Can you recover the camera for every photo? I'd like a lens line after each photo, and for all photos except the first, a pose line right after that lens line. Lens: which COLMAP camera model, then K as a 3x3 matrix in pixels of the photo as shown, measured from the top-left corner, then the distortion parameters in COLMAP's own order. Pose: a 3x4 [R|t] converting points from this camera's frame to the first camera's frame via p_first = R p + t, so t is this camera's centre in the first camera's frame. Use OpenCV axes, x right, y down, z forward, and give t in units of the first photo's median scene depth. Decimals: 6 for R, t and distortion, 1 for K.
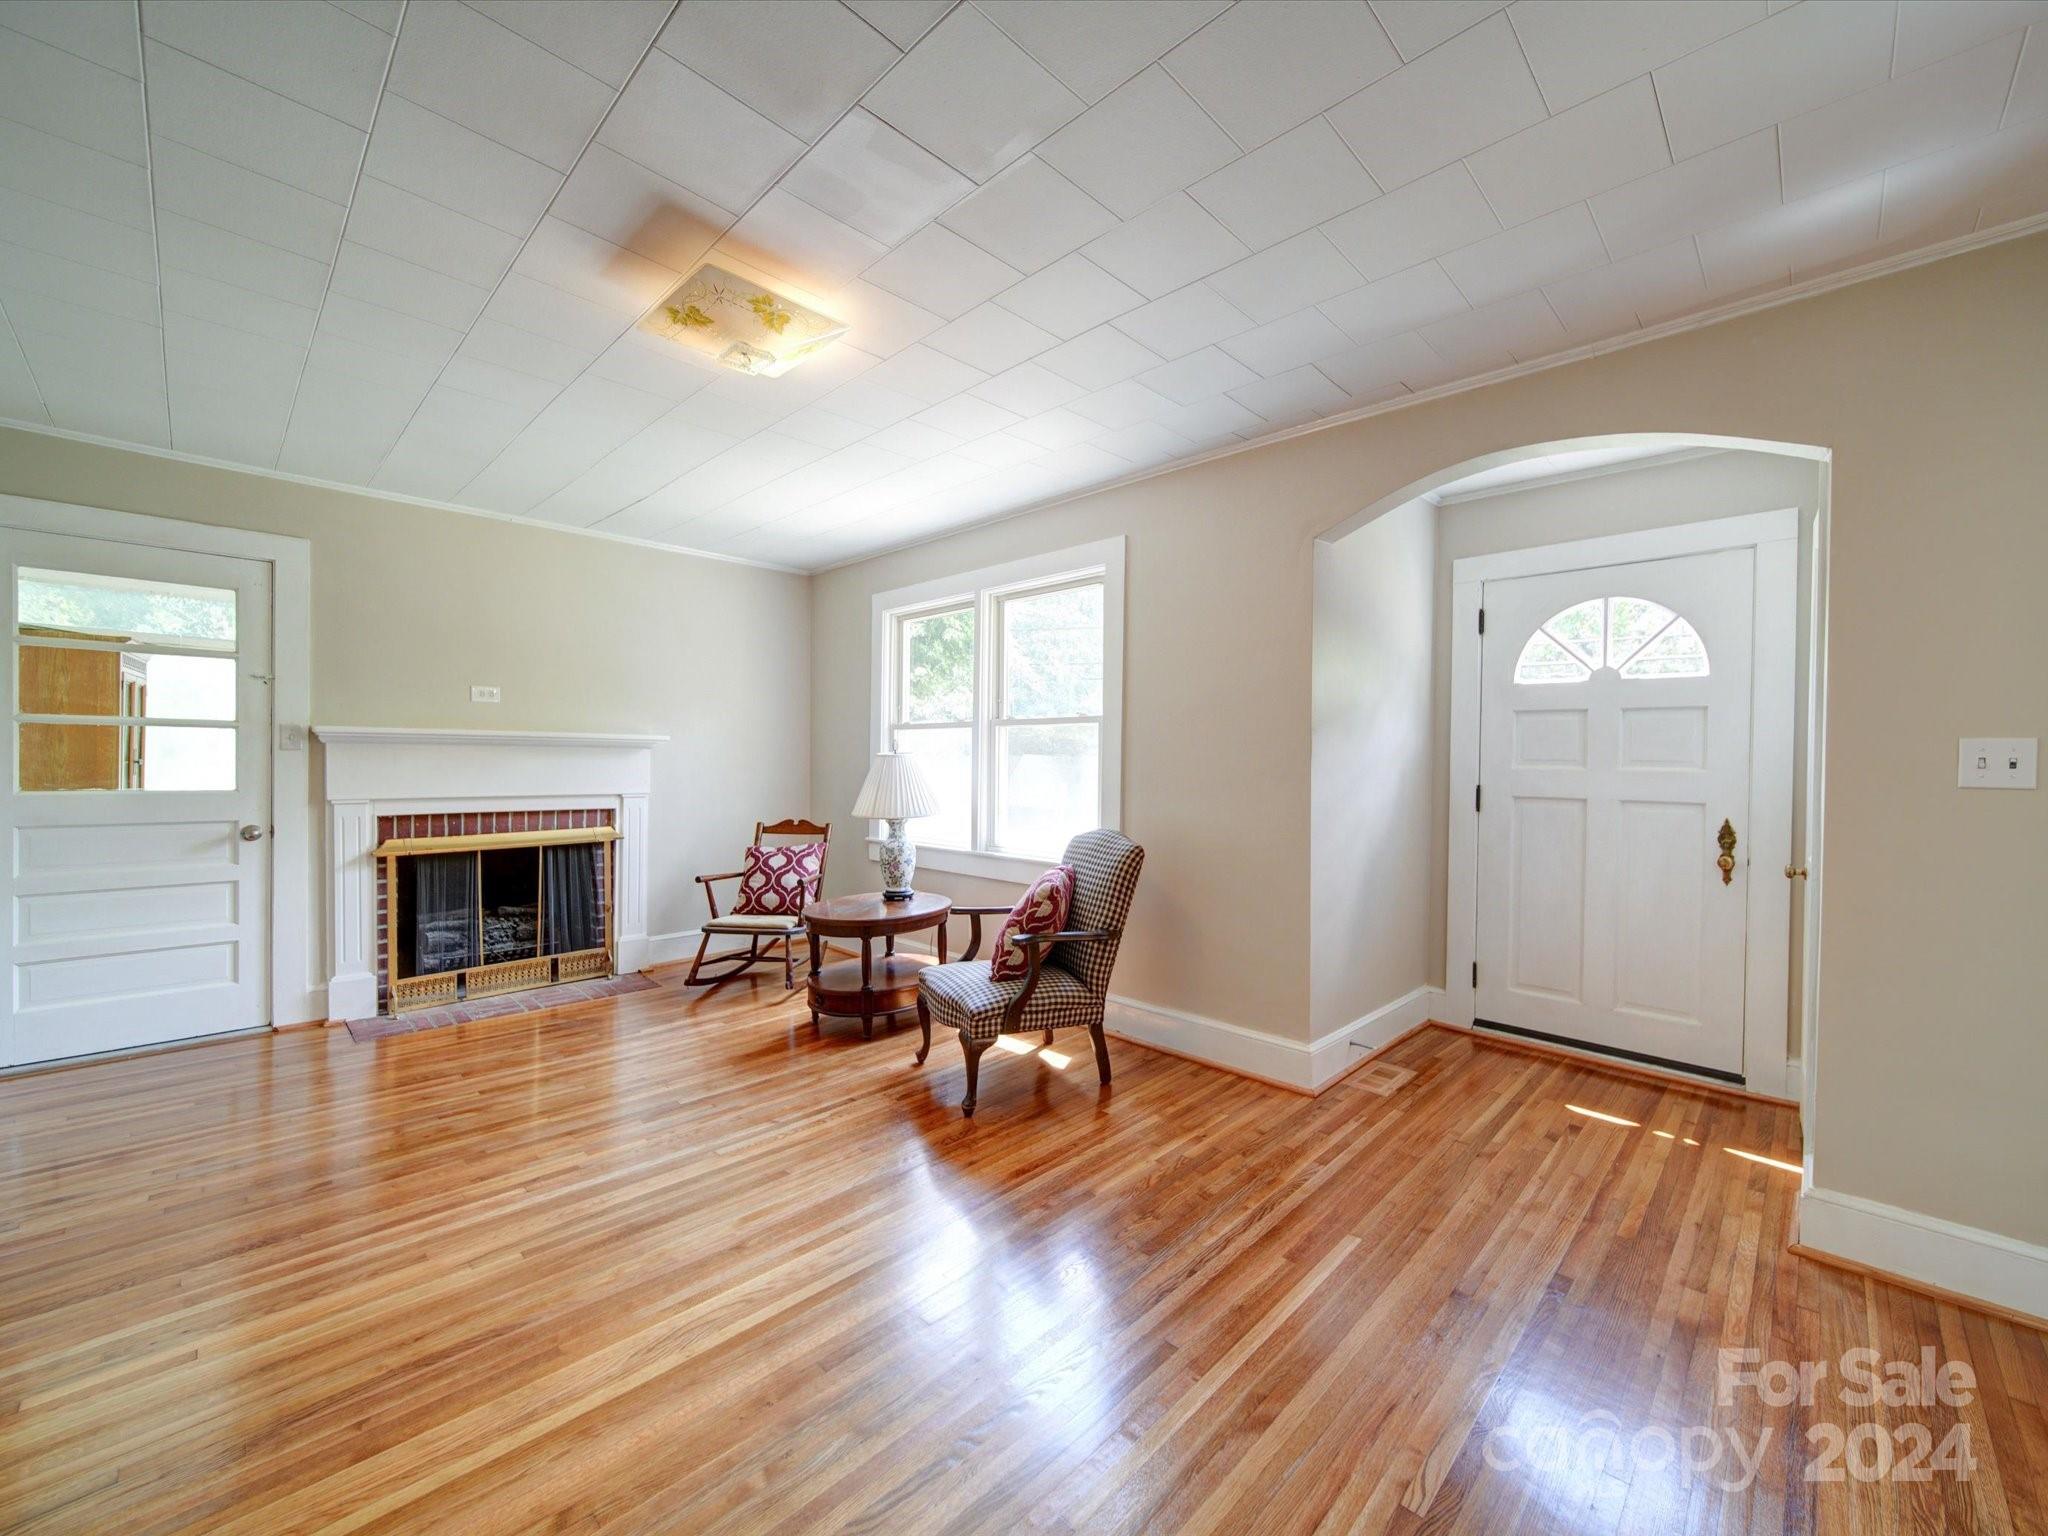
lens RADIAL K [[815.9, 0, 1034.1], [0, 815.9, 765.7], [0, 0, 1]] dist [-0.001054, -0.000611]
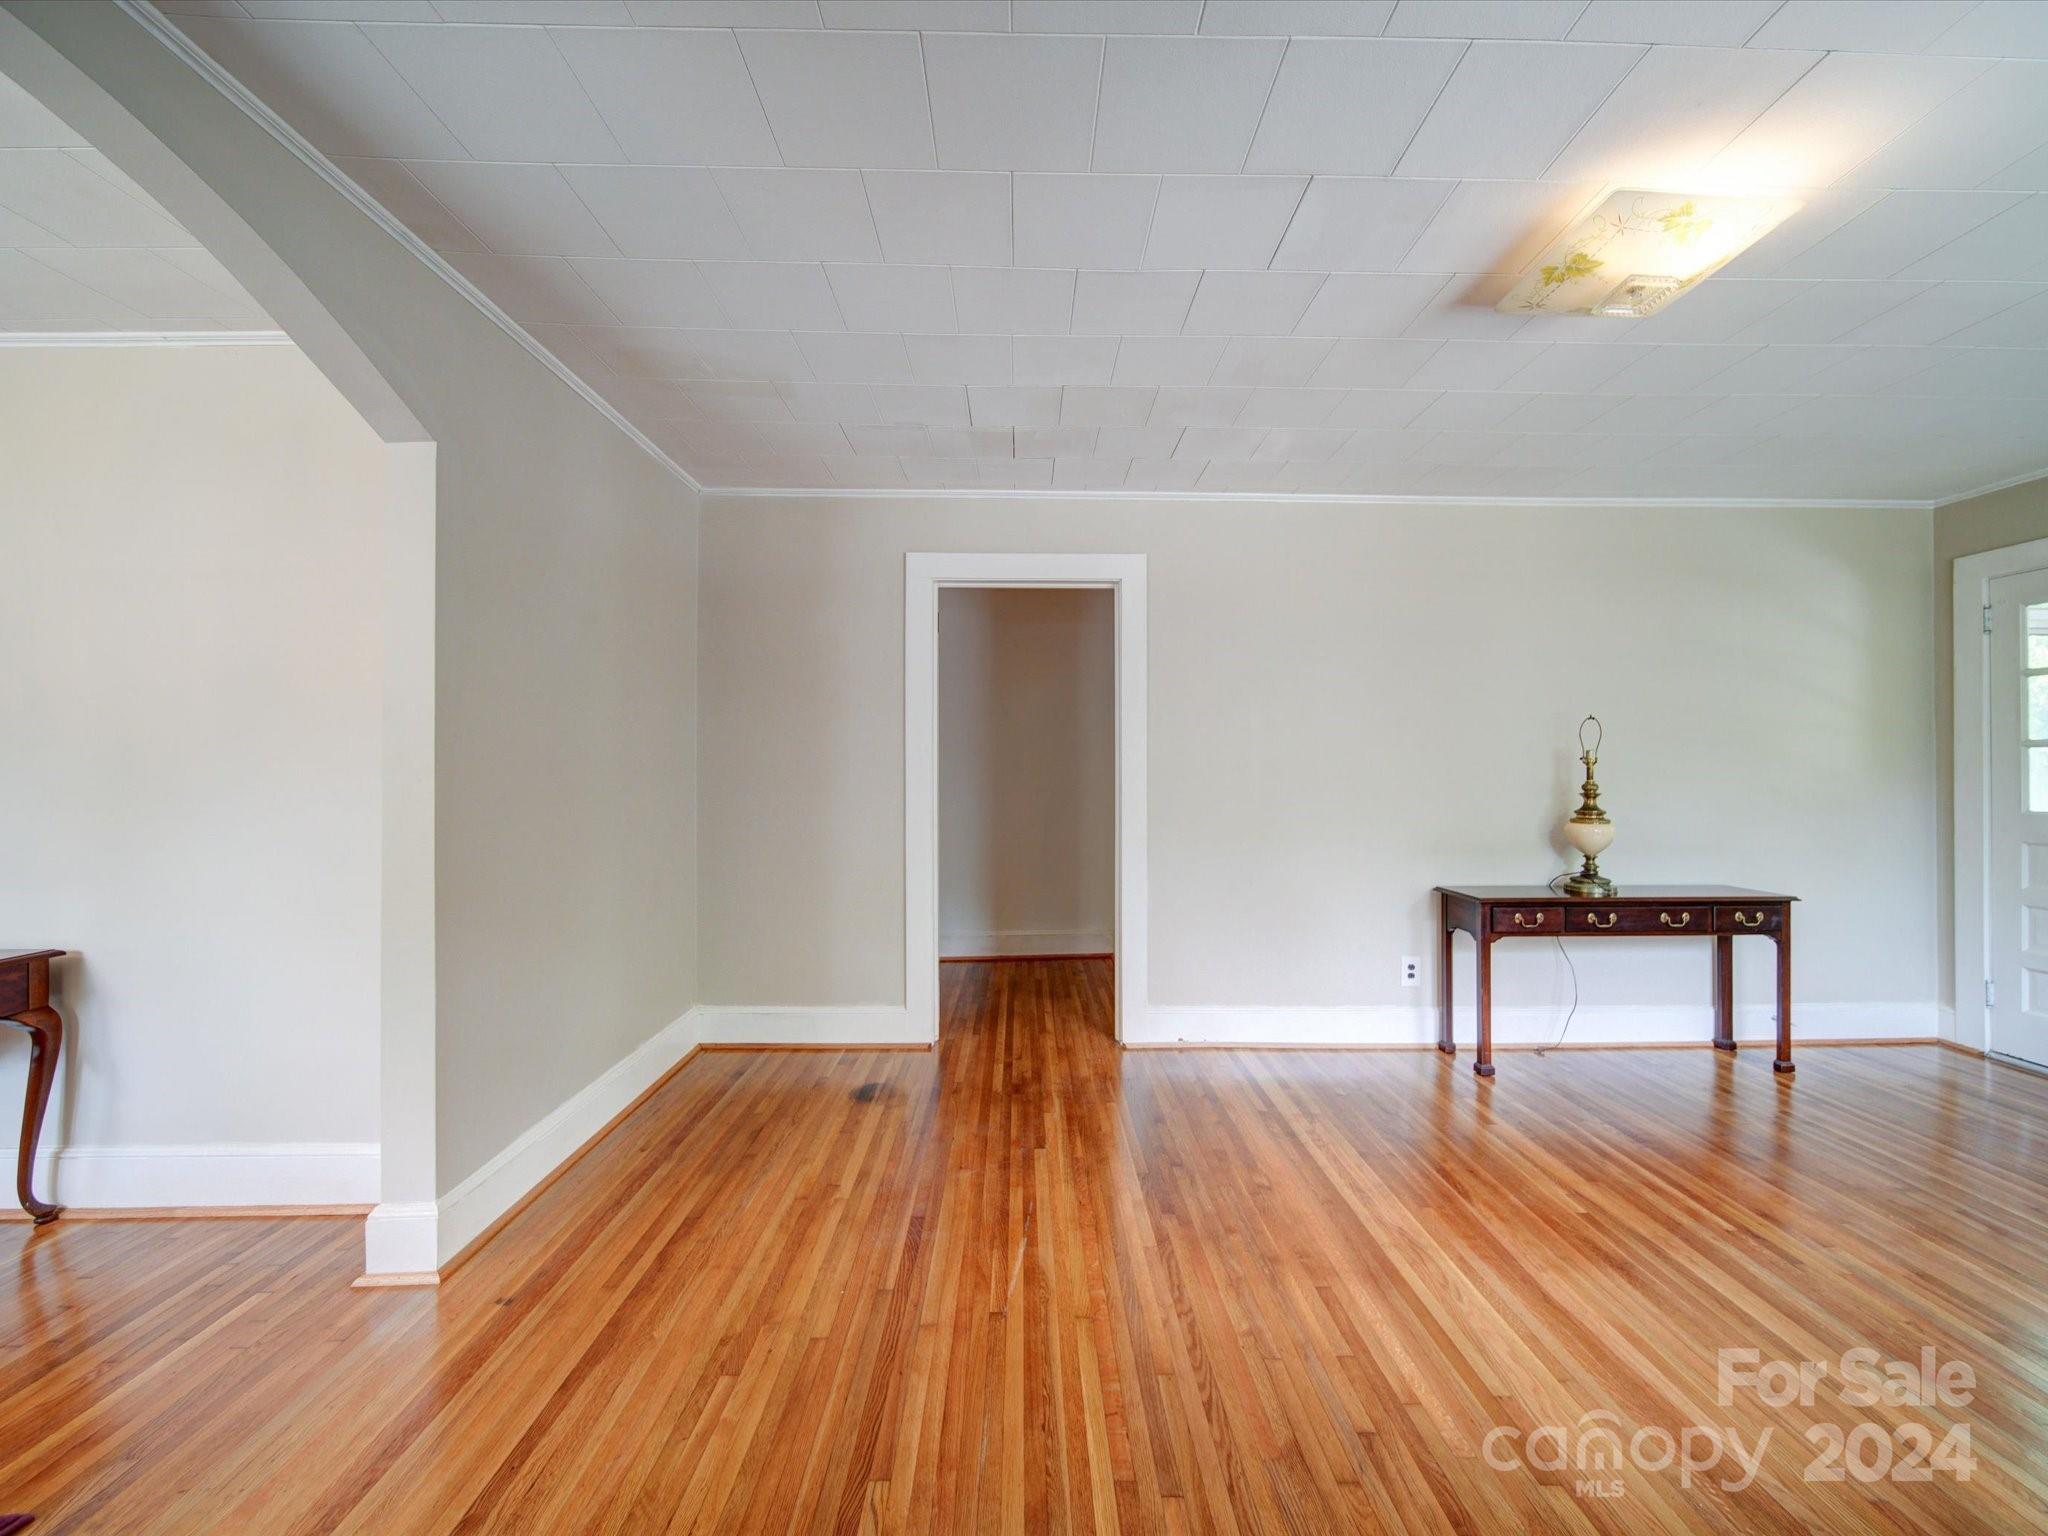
lens RADIAL K [[815.9, 0, 1034.5], [0, 815.9, 768.5], [0, 0, 1]] dist [-0.001054, -0.000611]
pose [[-0.702425, -0.012056, -0.711655, 0.465613], [-0.012998, 0.999907, -0.004110, -0.002155], [0.711639, 0.006363, -0.702517, 0.806149]]
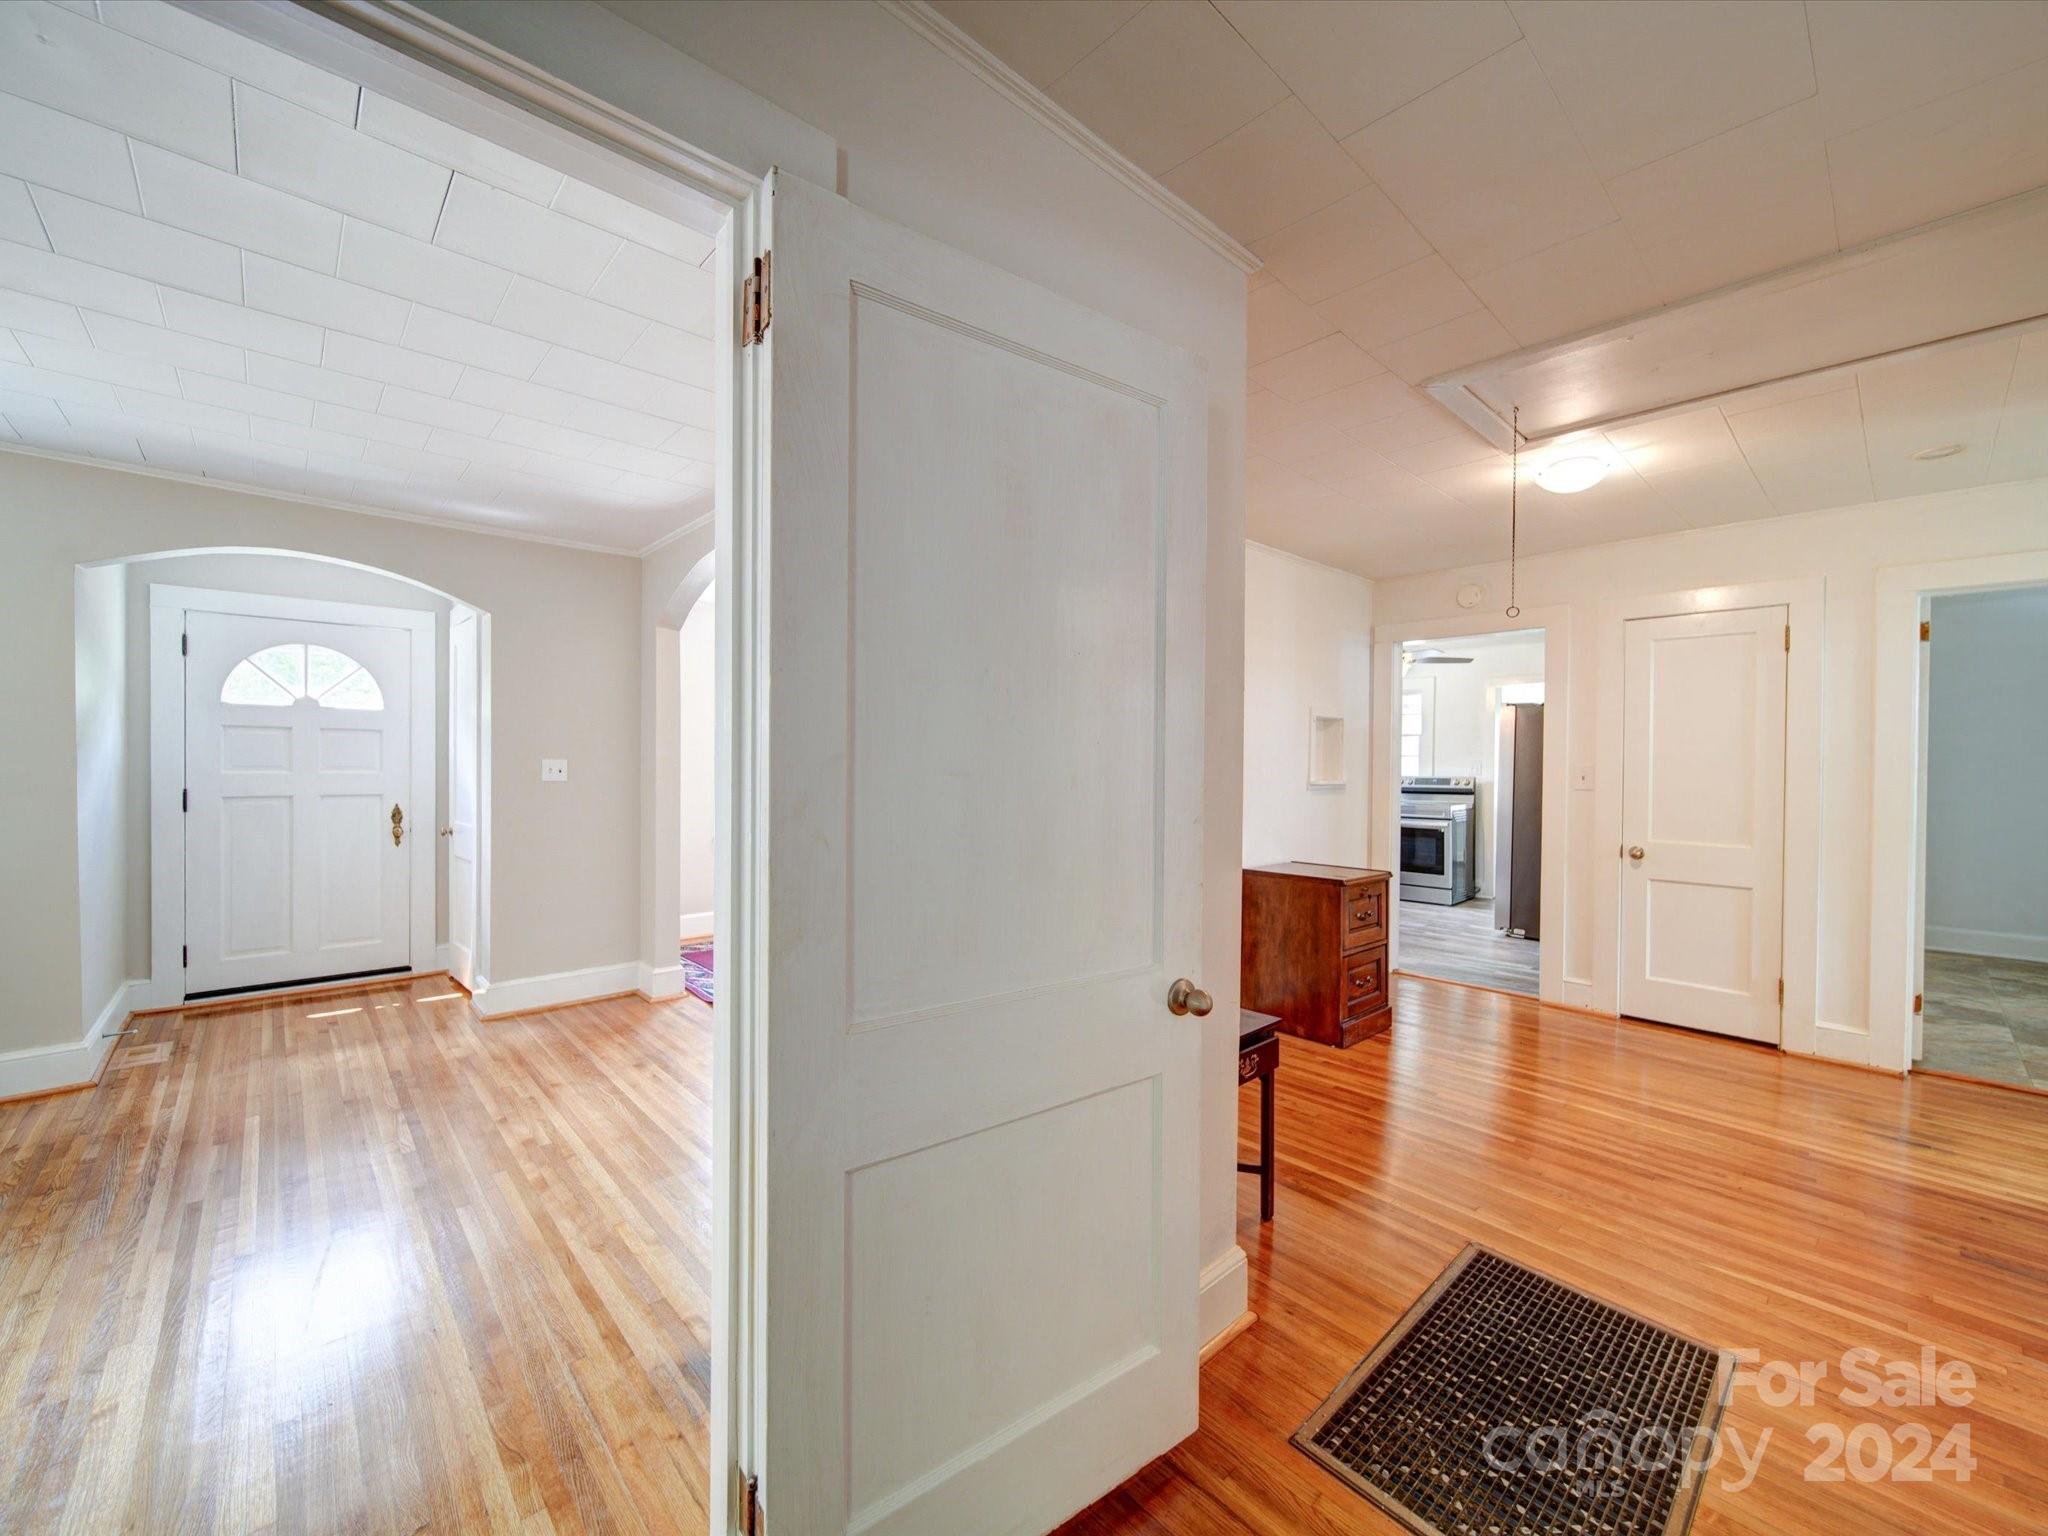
lens RADIAL K [[815.9, 0, 1042.8], [0, 815.9, 763.0], [0, 0, 1]] dist [-0.001054, -0.000611]
pose [[0.044056, -0.020056, 0.998828, -0.630552], [-0.000403, 0.999798, 0.020093, -0.042149], [-0.999029, -0.001288, 0.044039, -0.286268]]
